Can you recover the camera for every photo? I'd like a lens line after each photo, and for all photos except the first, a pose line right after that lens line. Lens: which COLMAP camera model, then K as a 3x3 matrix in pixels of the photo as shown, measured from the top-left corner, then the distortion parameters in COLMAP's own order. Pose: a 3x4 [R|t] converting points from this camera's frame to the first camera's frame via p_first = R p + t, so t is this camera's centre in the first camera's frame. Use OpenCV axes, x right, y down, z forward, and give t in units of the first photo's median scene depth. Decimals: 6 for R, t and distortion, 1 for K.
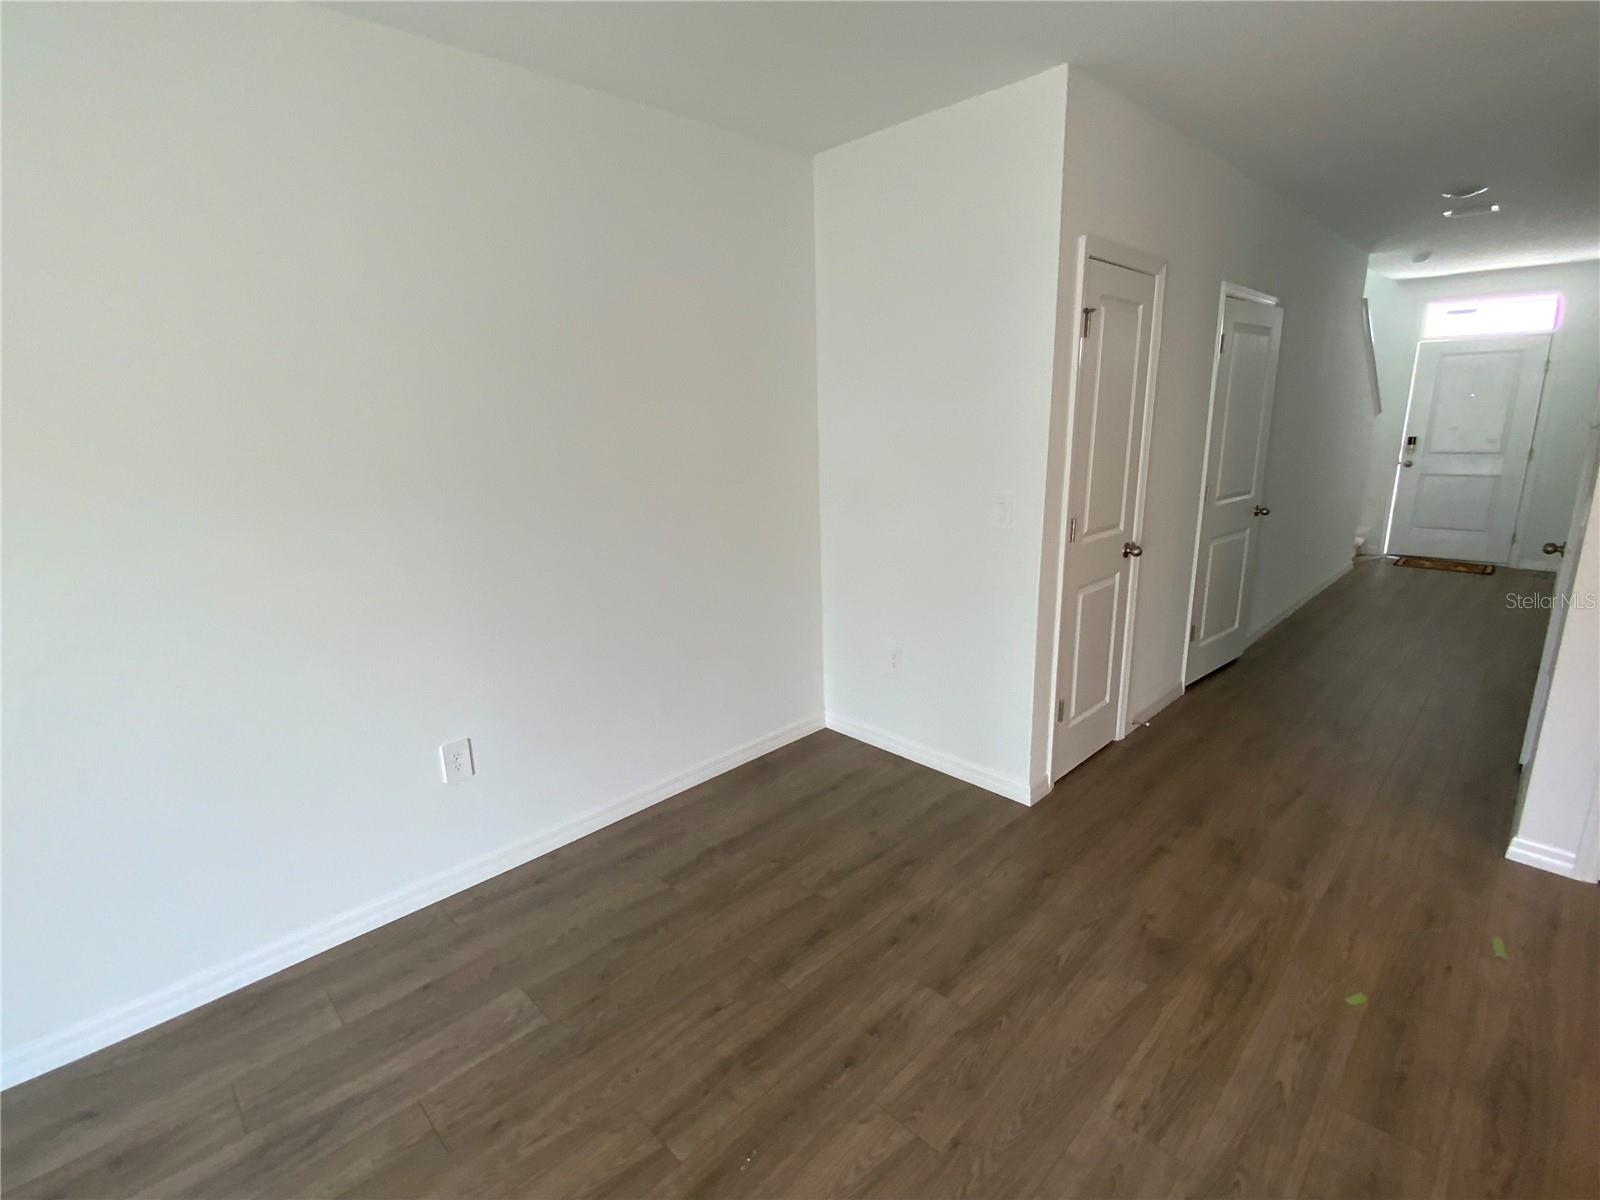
lens RADIAL K [[757.0, 0, 800.0], [0, 757.0, 600.0], [0, 0, 1]] dist [0.024763, -0.016750]
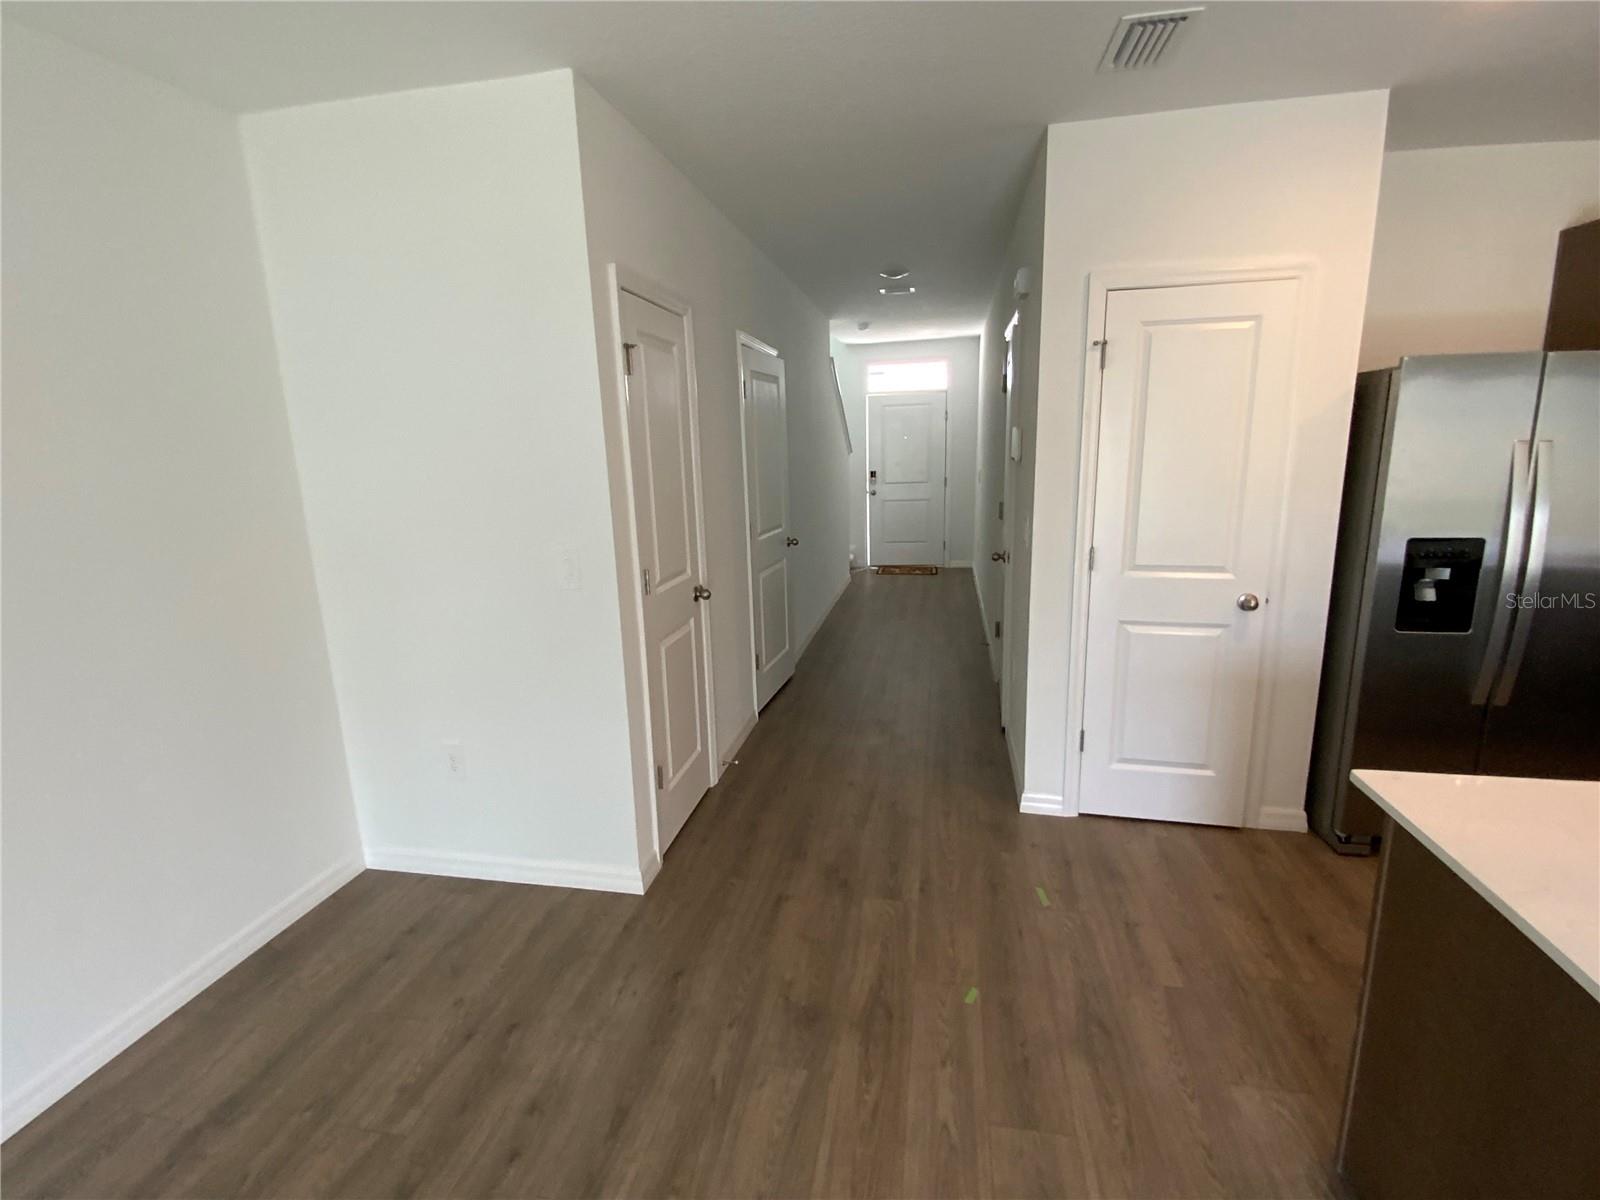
lens RADIAL K [[757.0, 0, 800.0], [0, 757.0, 600.0], [0, 0, 1]] dist [0.024763, -0.016750]
pose [[0.827190, -0.118512, 0.549283, 0.007096], [0.146334, 0.989211, -0.006942, -0.035131], [-0.542534, 0.086121, 0.835607, 0.131306]]
